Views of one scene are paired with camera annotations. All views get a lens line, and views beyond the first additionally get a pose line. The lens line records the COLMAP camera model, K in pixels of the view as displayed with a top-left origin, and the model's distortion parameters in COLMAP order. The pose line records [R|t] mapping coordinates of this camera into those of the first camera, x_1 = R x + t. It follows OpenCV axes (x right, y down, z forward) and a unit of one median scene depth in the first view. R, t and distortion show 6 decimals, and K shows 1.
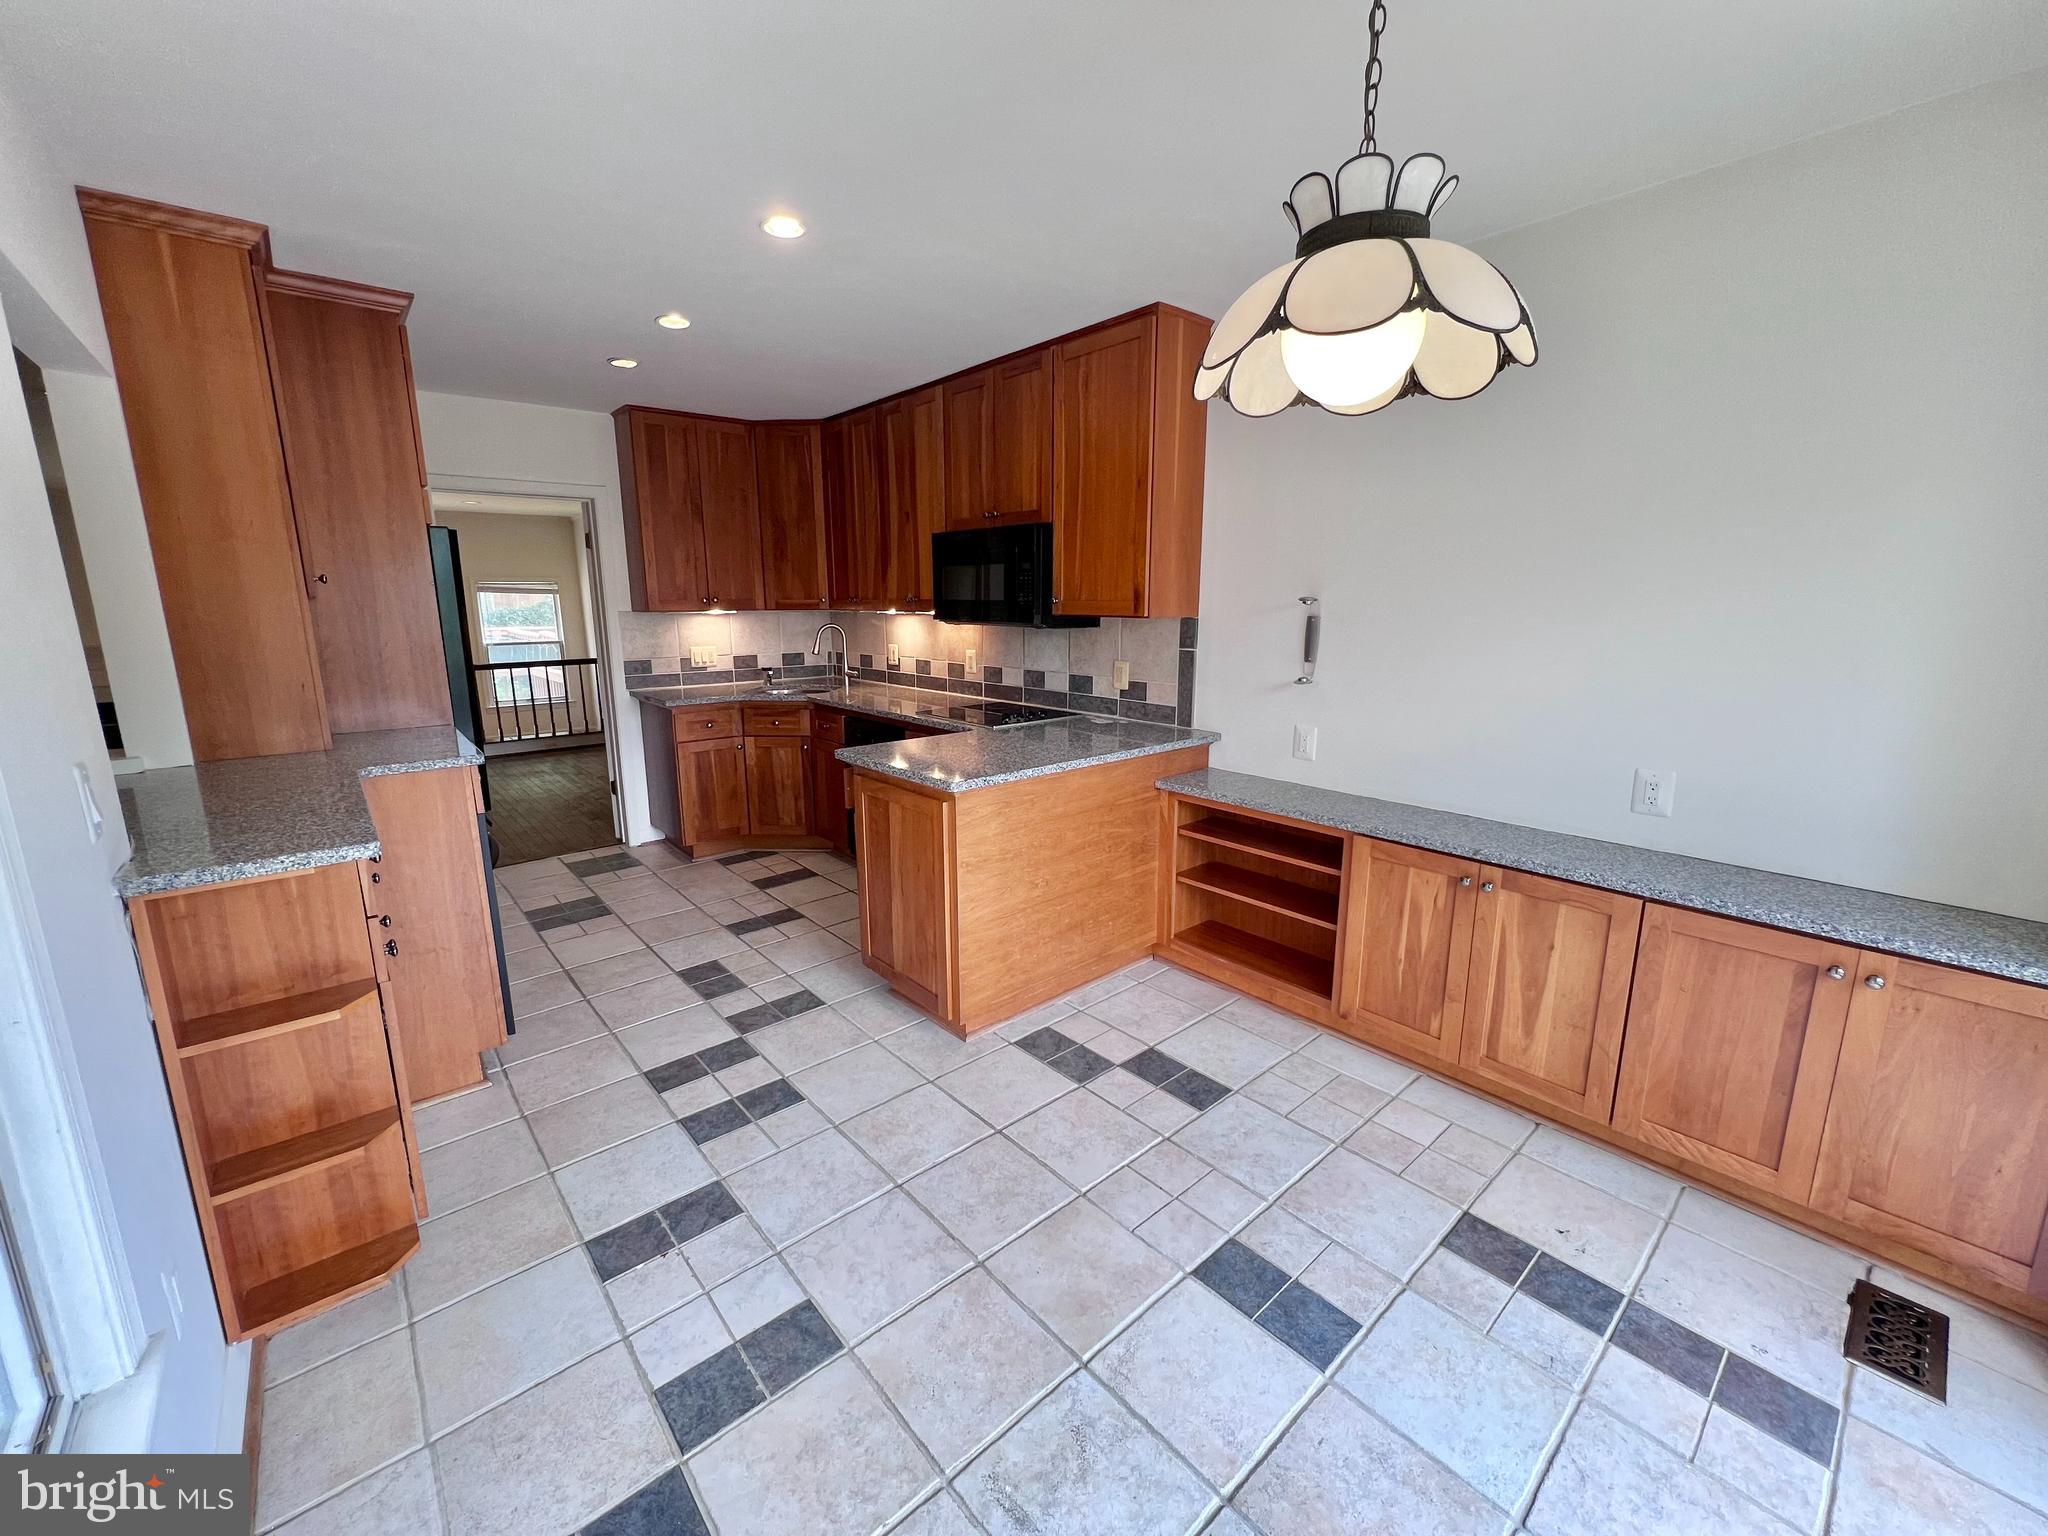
lens RADIAL K [[822.4, 0, 1024.7], [0, 822.4, 764.8], [0, 0, 1]] dist [-0.003418, -0.000599]
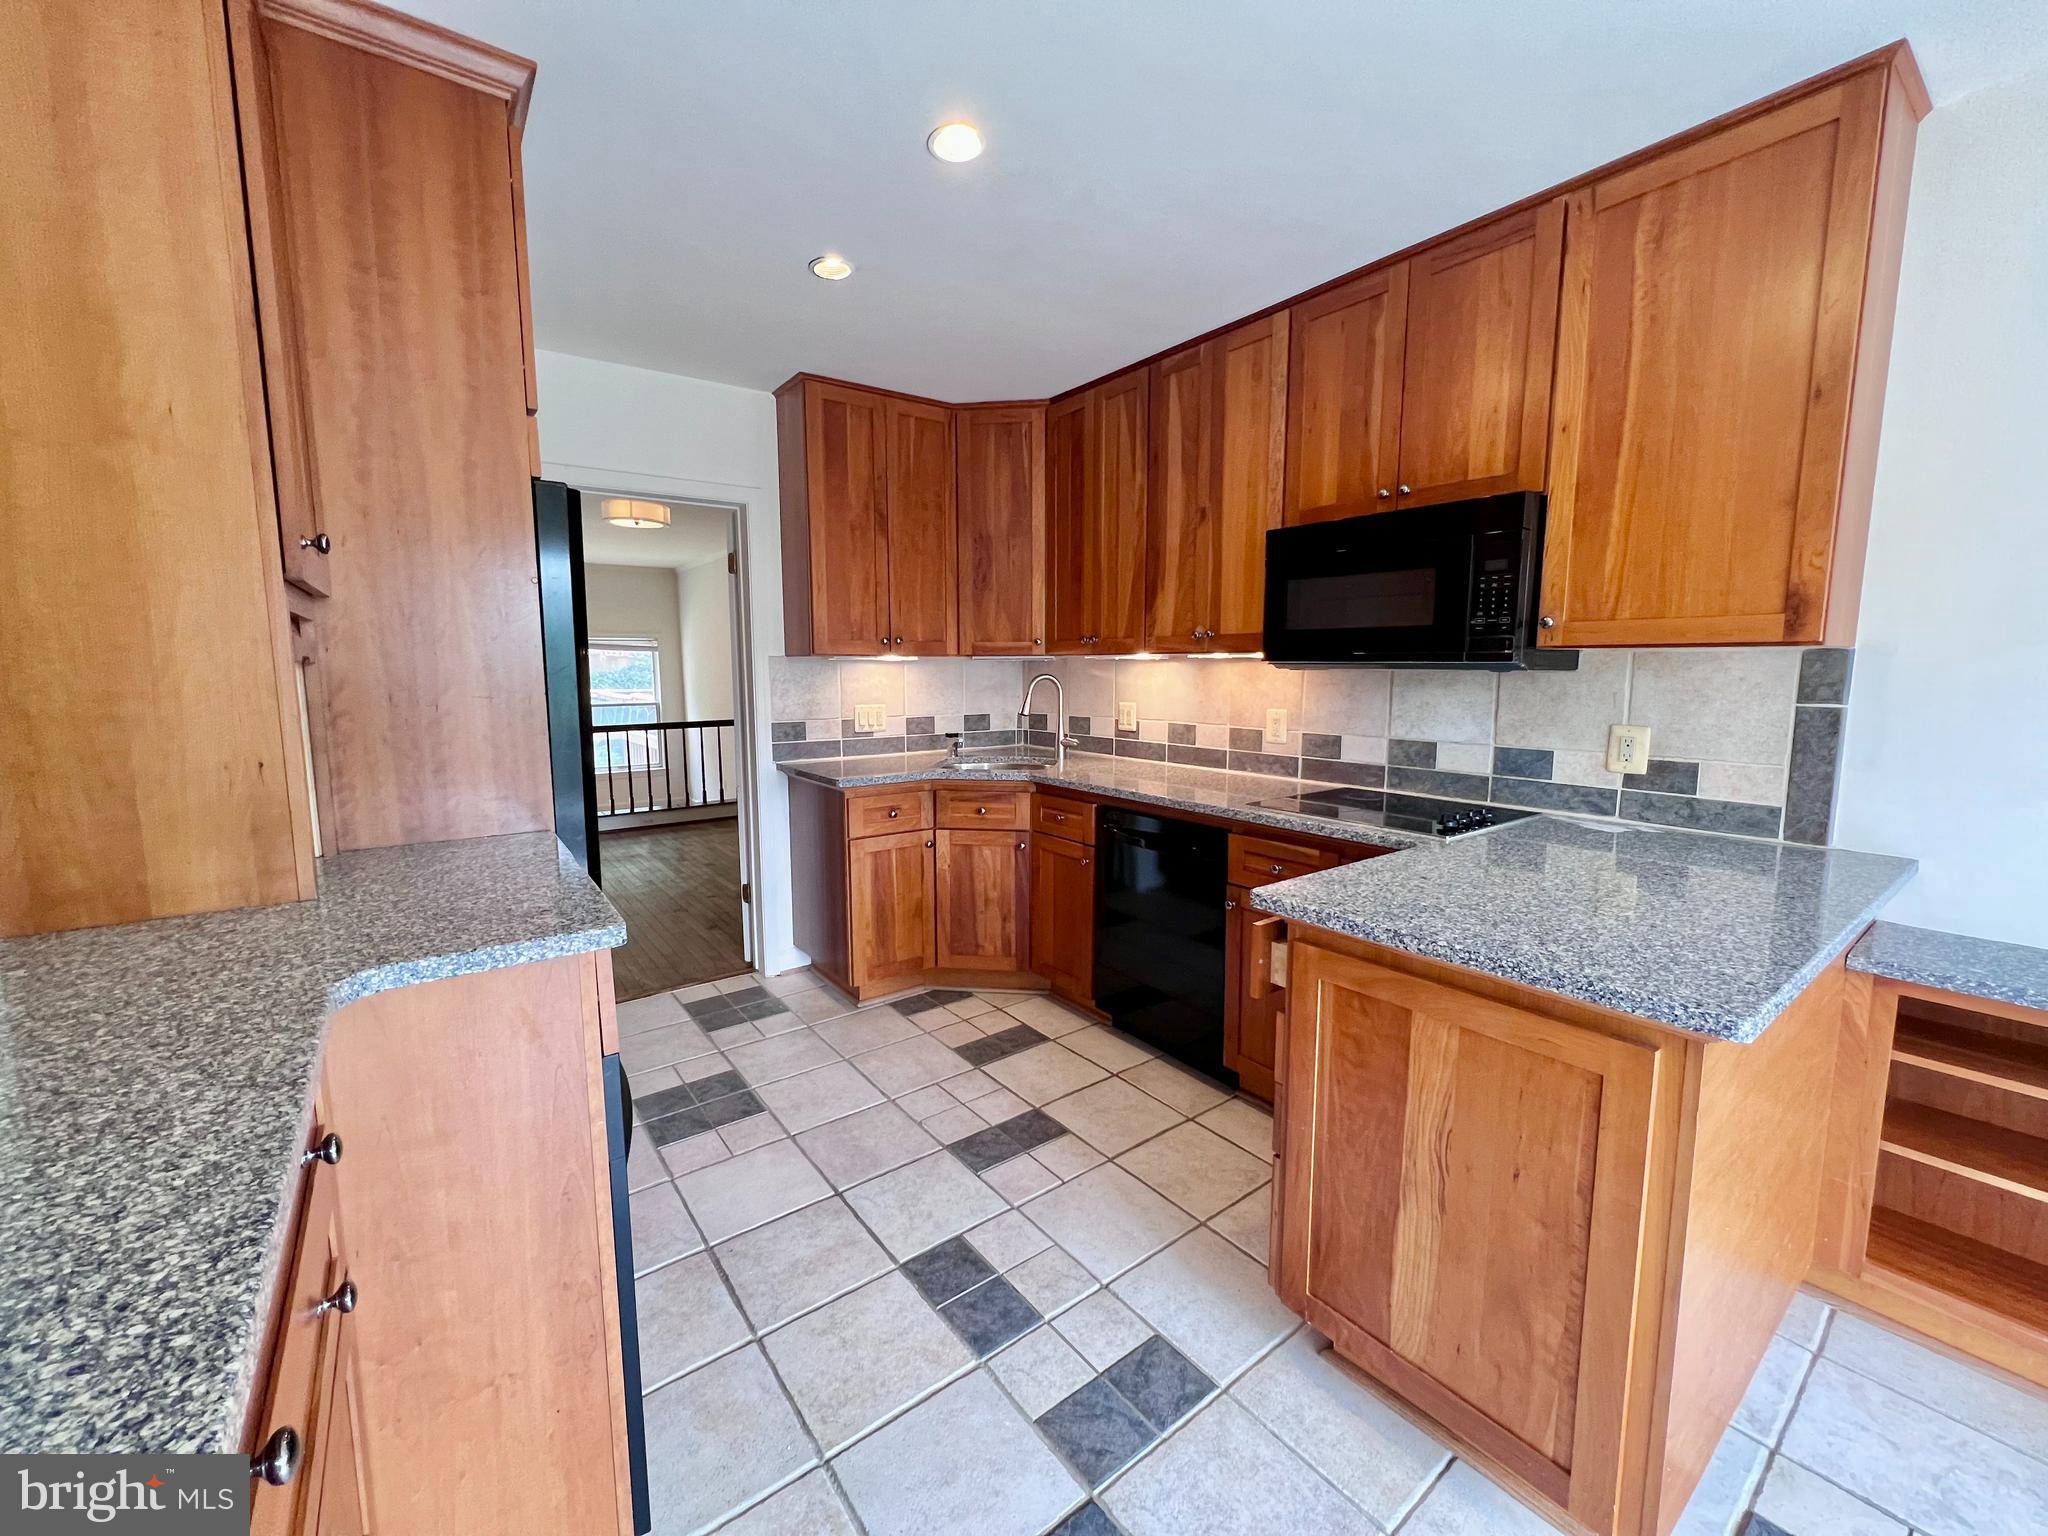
lens RADIAL K [[822.4, 0, 1024.4], [0, 822.4, 763.9], [0, 0, 1]] dist [-0.003418, -0.000599]
pose [[0.997418, 0.008786, -0.071272, -0.246700], [-0.014608, 0.996560, -0.081581, -0.038935], [0.070310, 0.082411, 0.994115, 0.338430]]
